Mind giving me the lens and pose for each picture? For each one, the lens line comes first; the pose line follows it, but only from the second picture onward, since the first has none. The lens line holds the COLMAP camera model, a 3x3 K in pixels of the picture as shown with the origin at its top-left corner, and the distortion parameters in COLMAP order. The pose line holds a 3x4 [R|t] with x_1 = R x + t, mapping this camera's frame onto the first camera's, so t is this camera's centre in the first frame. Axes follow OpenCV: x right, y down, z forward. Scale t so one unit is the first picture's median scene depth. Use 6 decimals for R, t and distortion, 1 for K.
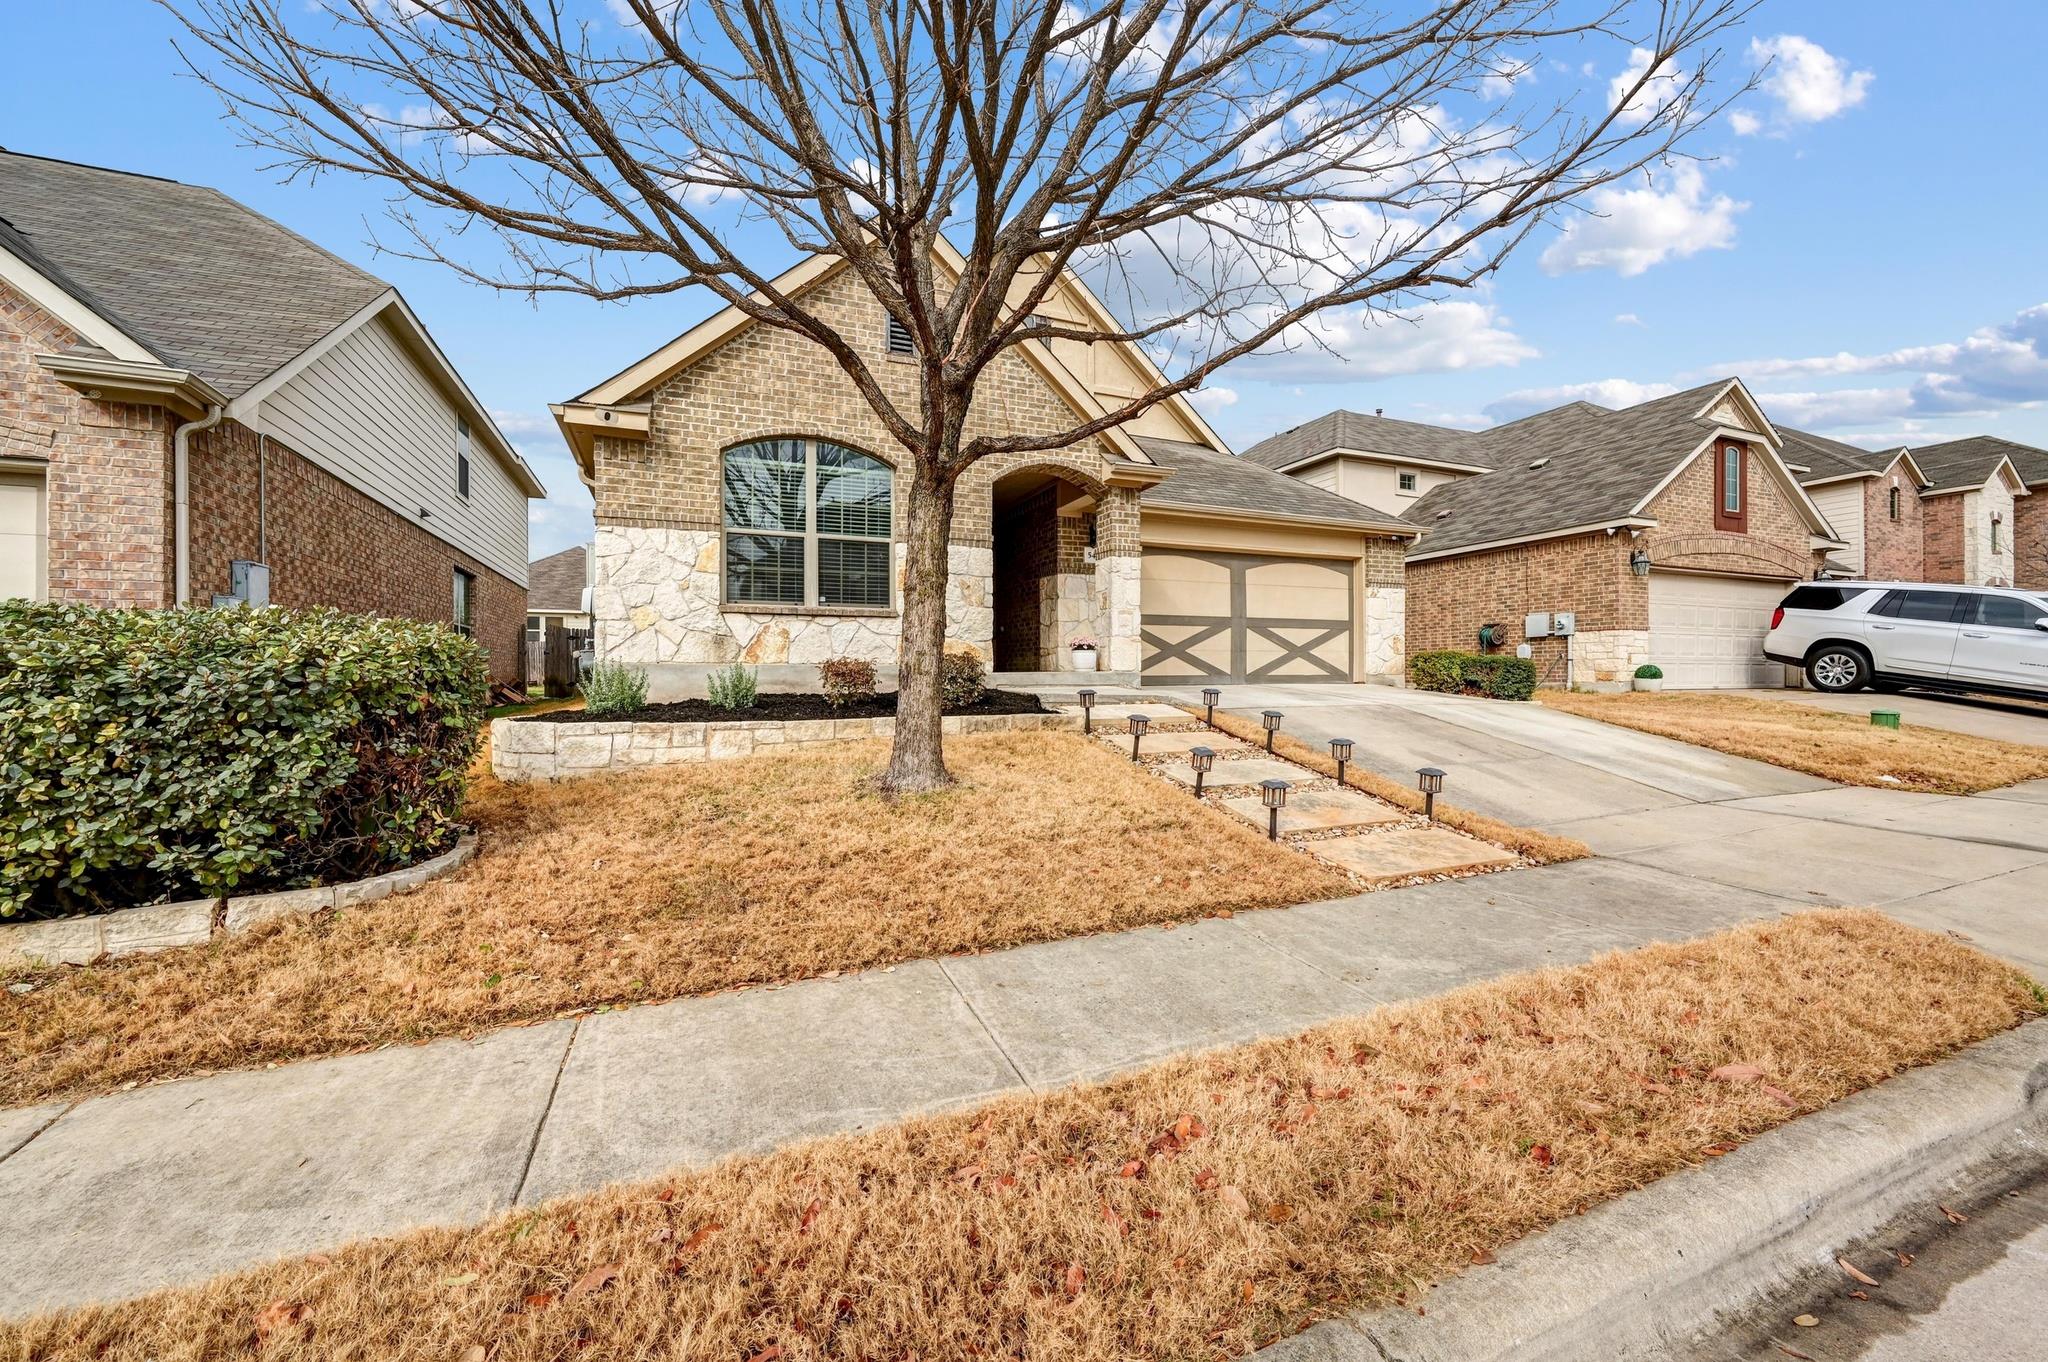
lens RADIAL K [[812.8, 0, 1015.1], [0, 812.8, 677.0], [0, 0, 1]] dist [0.000501, 0.000233]
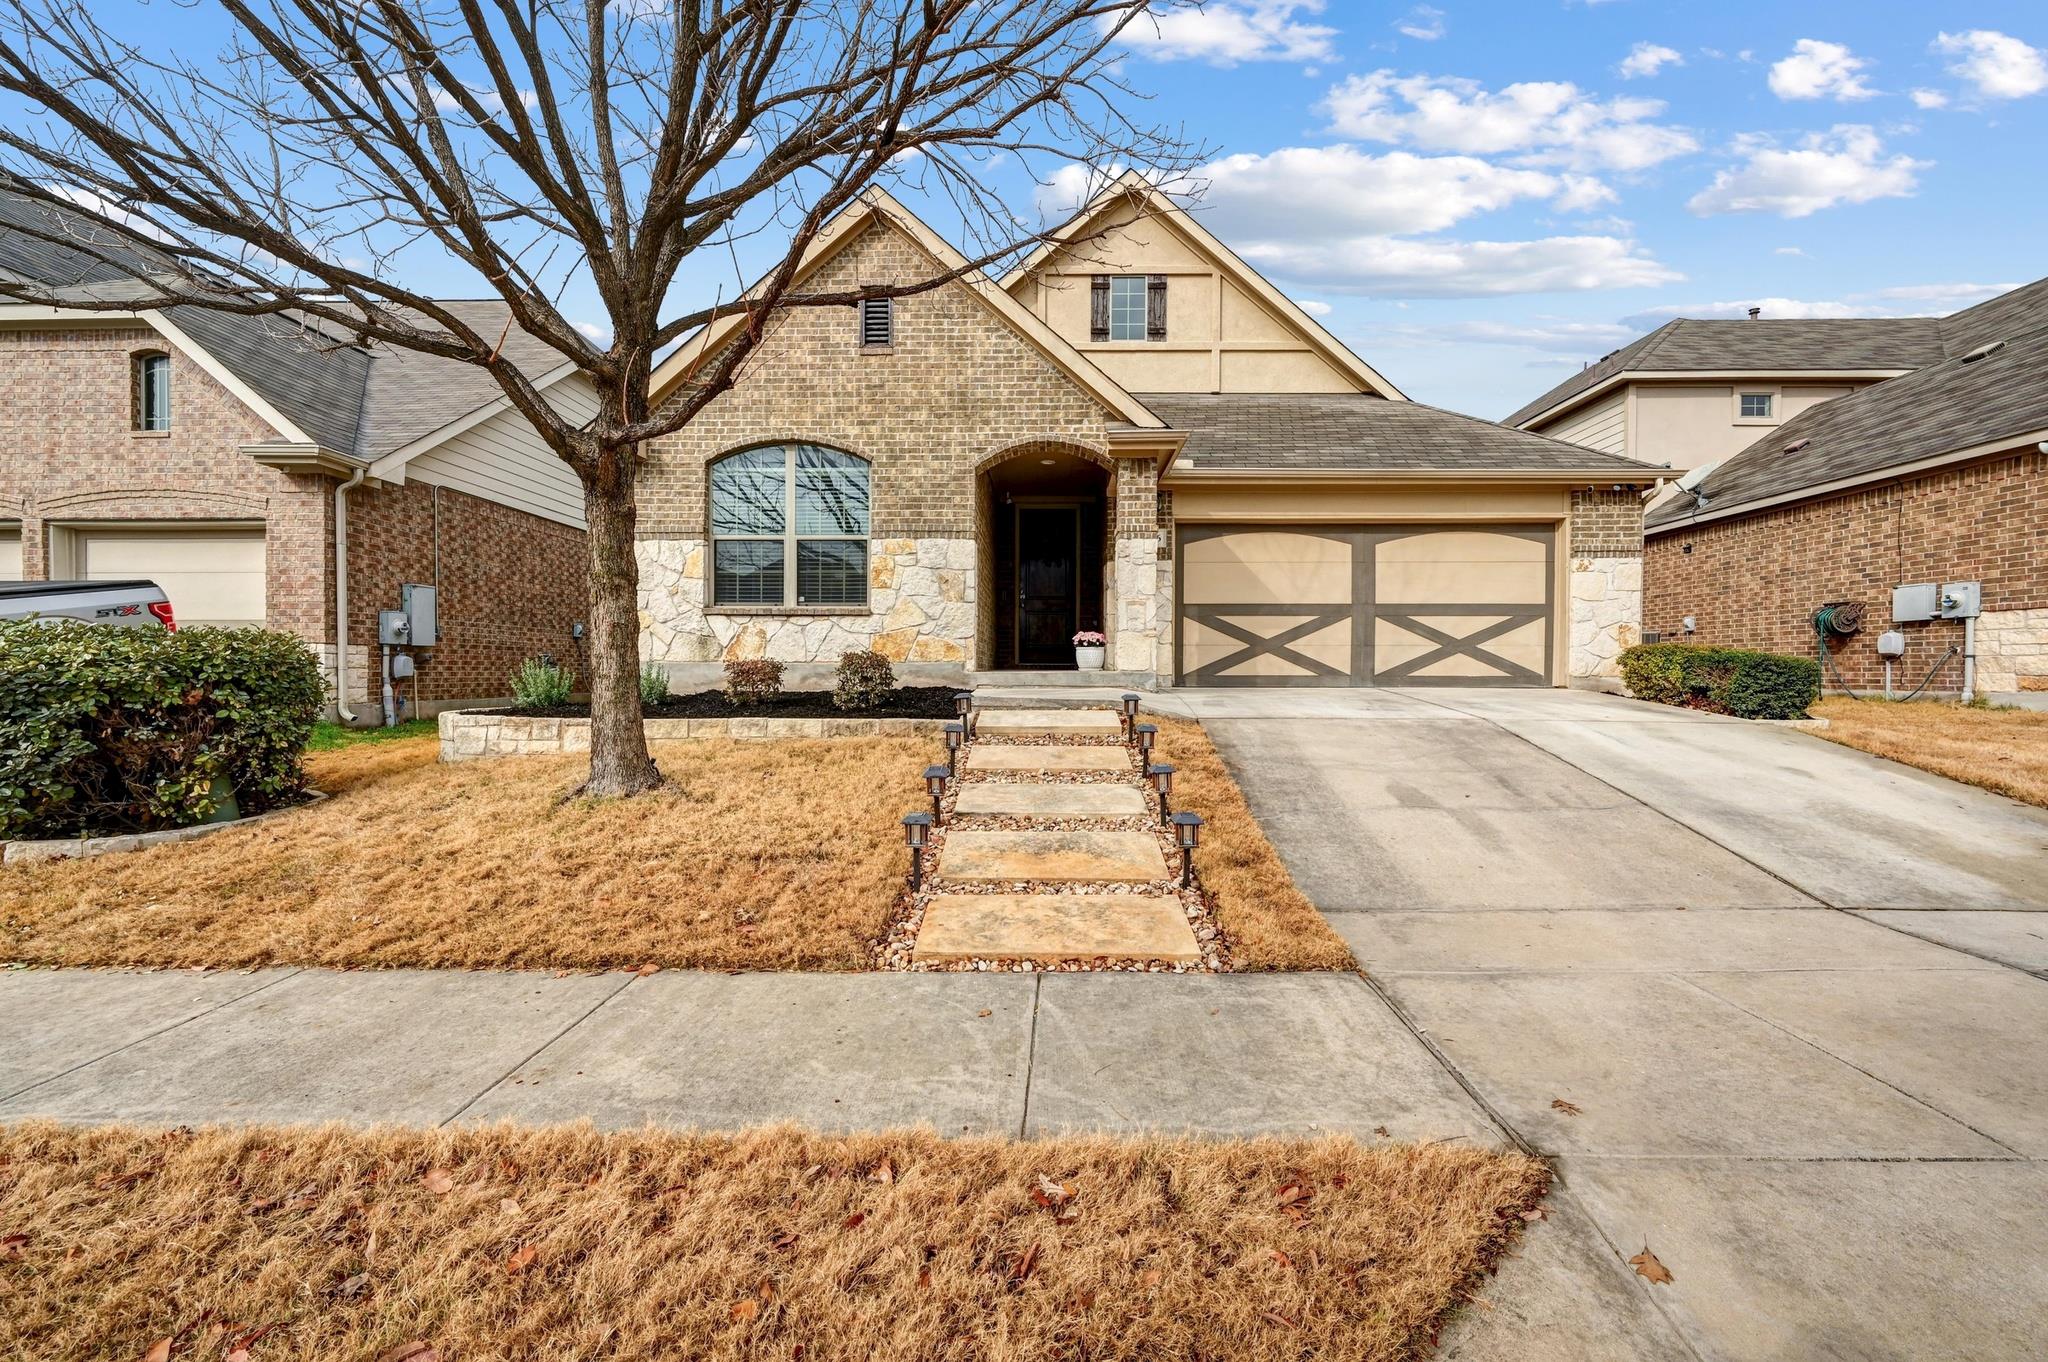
lens RADIAL K [[812.8, 0, 1015.1], [0, 812.8, 677.0], [0, 0, 1]] dist [0.000501, 0.000233]
pose [[0.909820, 0.010412, -0.414872, 0.425698], [-0.006800, 0.999925, 0.010182, -0.009908], [0.414947, -0.006443, 0.909823, 0.177540]]
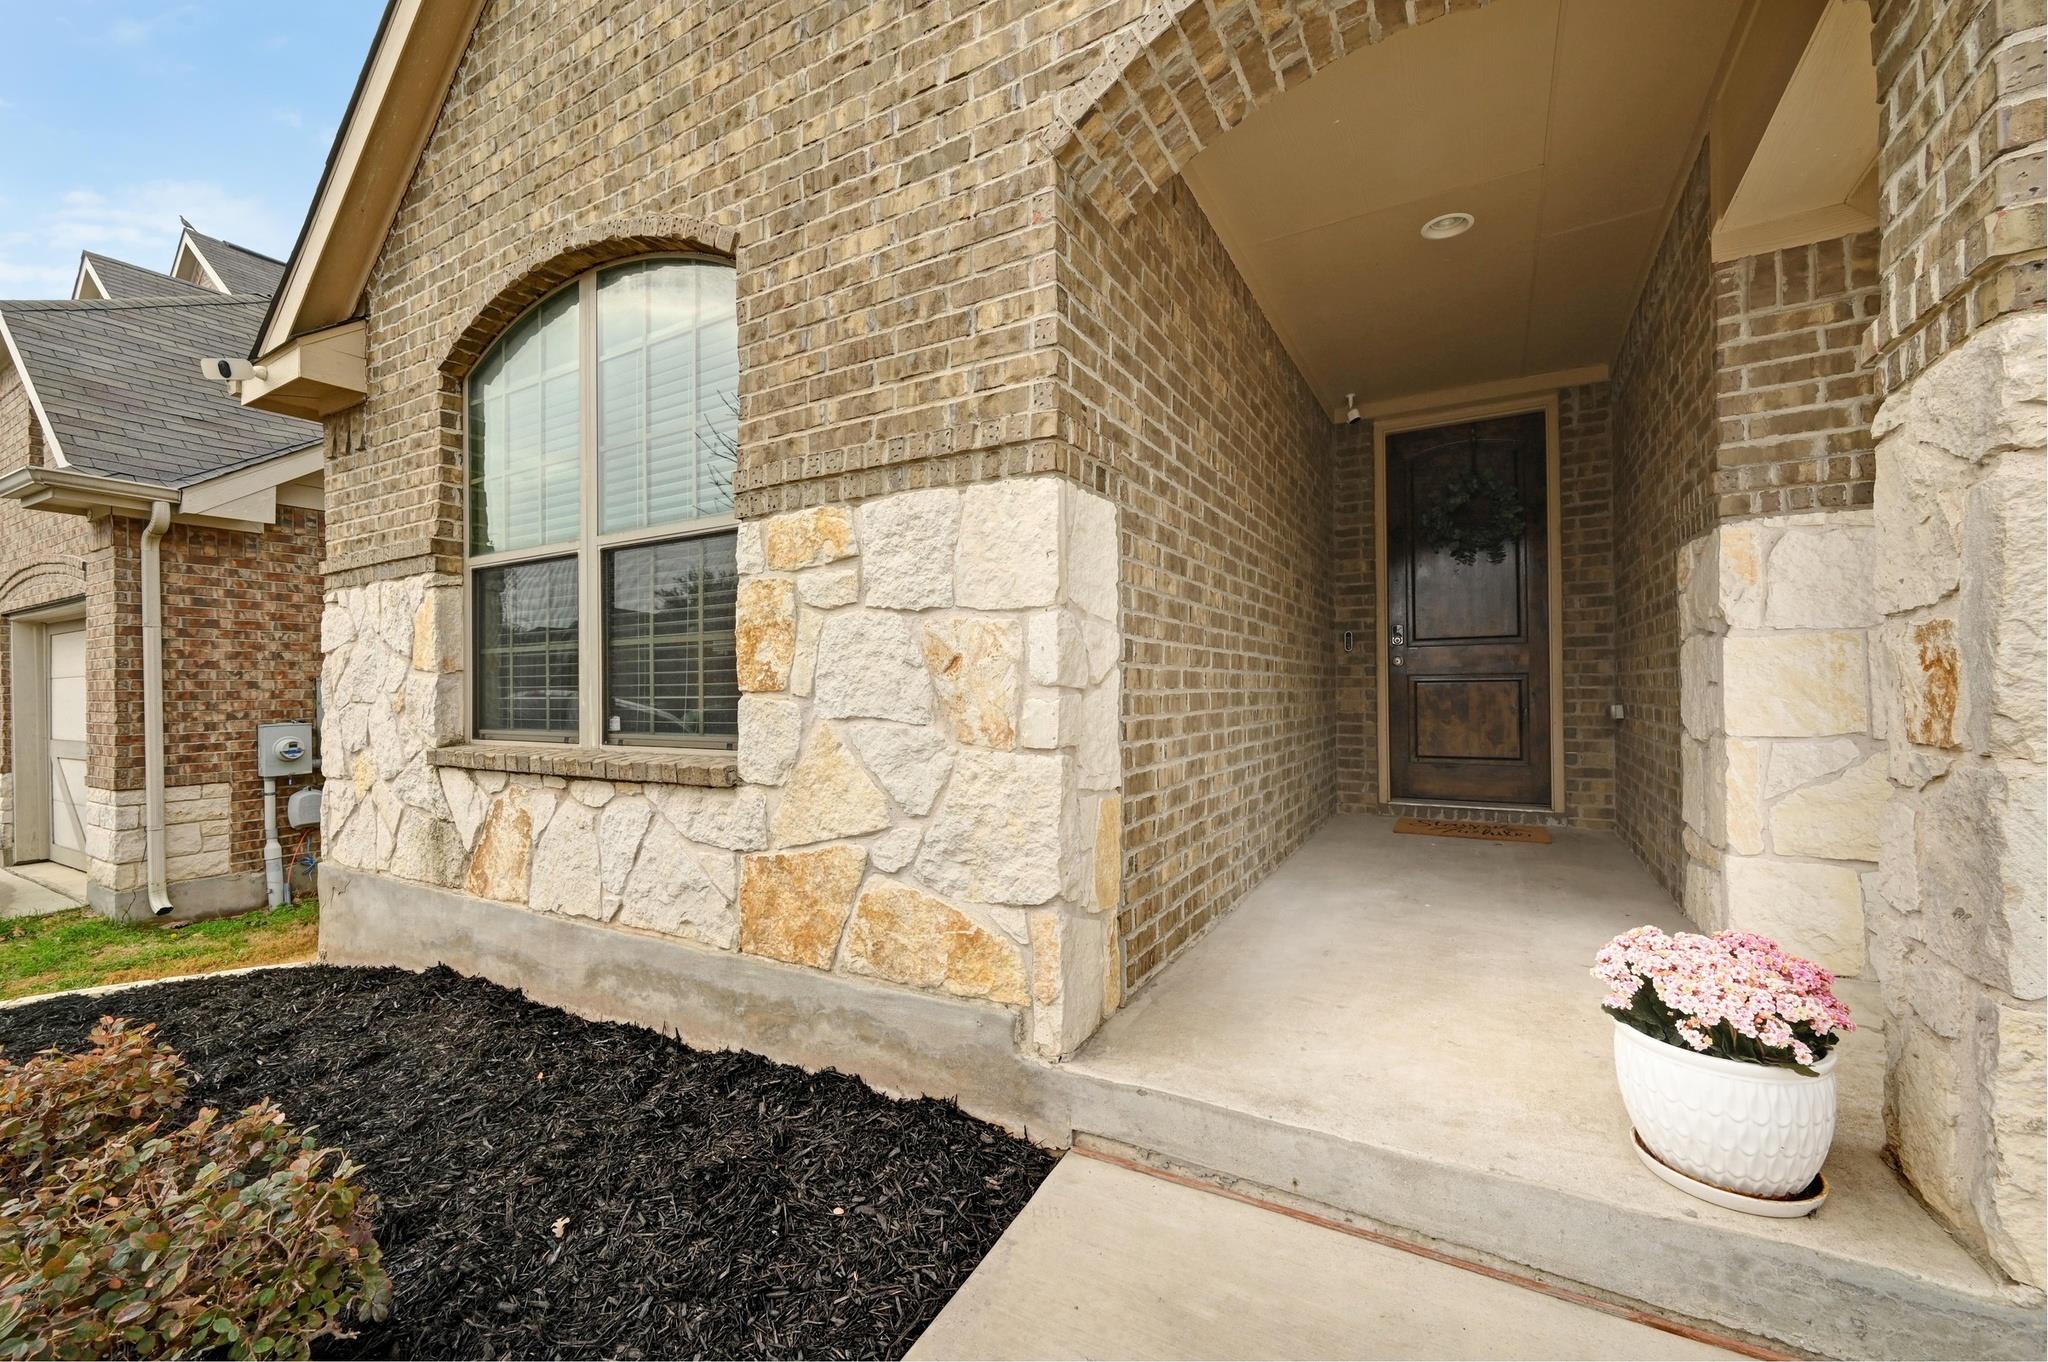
lens RADIAL K [[812.9, 0, 1024.0], [0, 812.9, 681.0], [0, 0, 1]] dist [0.001089, 0.000085]
pose [[0.610733, -0.011809, -0.791749, 0.139833], [0.008952, 0.999928, -0.008009, -0.107911], [0.791786, -0.002196, 0.610794, 0.911827]]
